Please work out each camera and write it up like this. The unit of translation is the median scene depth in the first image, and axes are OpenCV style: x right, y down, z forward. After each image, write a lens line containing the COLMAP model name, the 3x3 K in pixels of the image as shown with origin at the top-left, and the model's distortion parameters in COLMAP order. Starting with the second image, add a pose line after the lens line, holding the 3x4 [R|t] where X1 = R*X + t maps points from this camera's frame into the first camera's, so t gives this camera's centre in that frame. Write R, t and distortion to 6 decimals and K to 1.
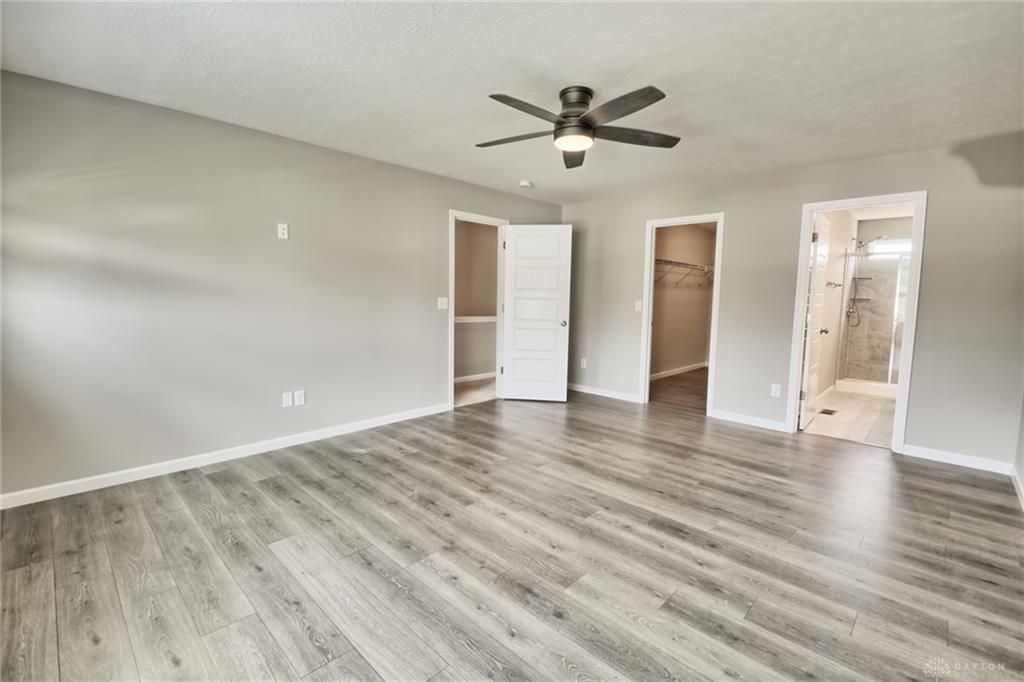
lens RADIAL K [[448.7, 0, 499.2], [0, 448.7, 337.6], [0, 0, 1]] dist [0.018871, -0.019649]
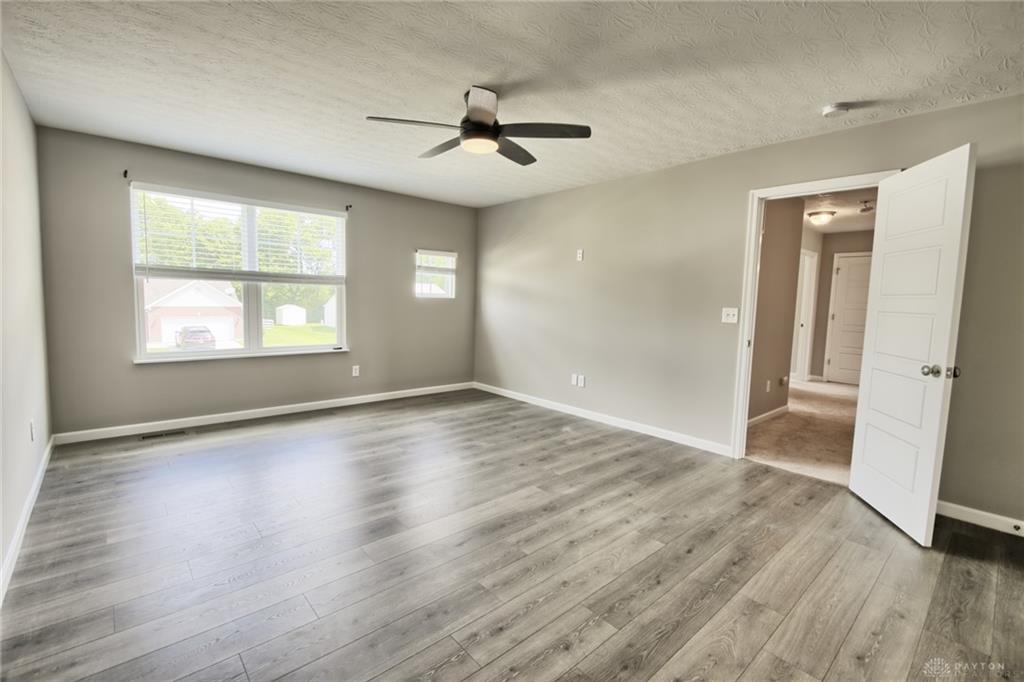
lens RADIAL K [[448.7, 0, 499.2], [0, 448.7, 337.6], [0, 0, 1]] dist [0.018871, -0.019649]
pose [[-0.077024, 0.070584, -0.994528, 1.001923], [-0.122071, 0.989319, 0.079669, -0.075733], [0.989528, 0.127540, -0.067585, 0.974008]]
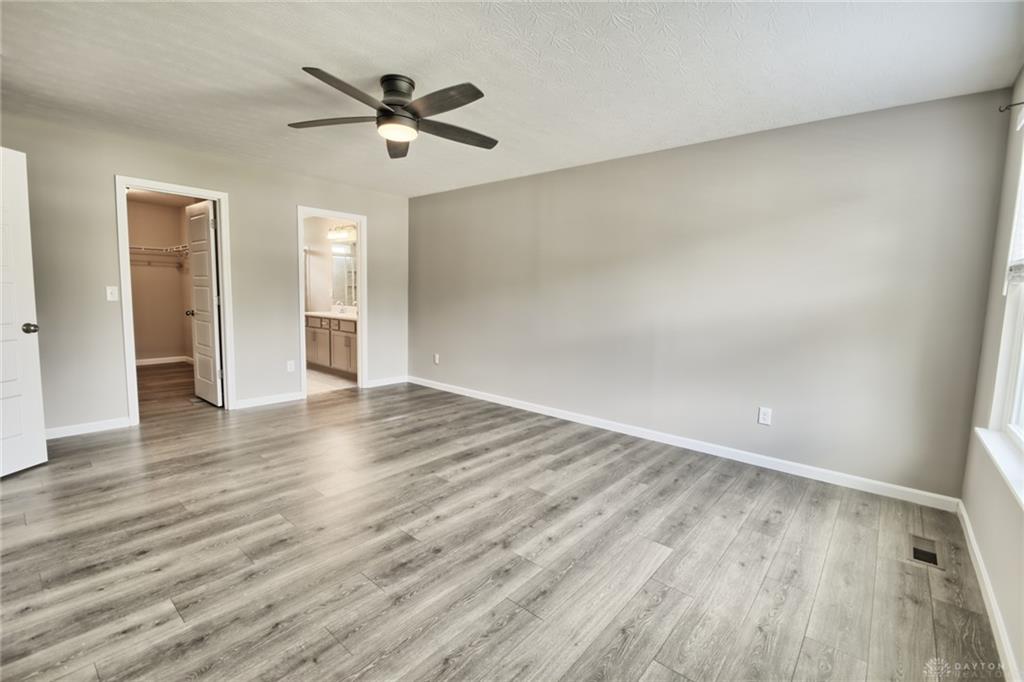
lens RADIAL K [[448.7, 0, 499.2], [0, 448.7, 337.6], [0, 0, 1]] dist [0.018871, -0.019649]
pose [[-0.063605, -0.117791, 0.990999, -0.732955], [0.068071, 0.990185, 0.122063, -0.077992], [-0.995651, 0.075222, -0.054962, 0.723246]]
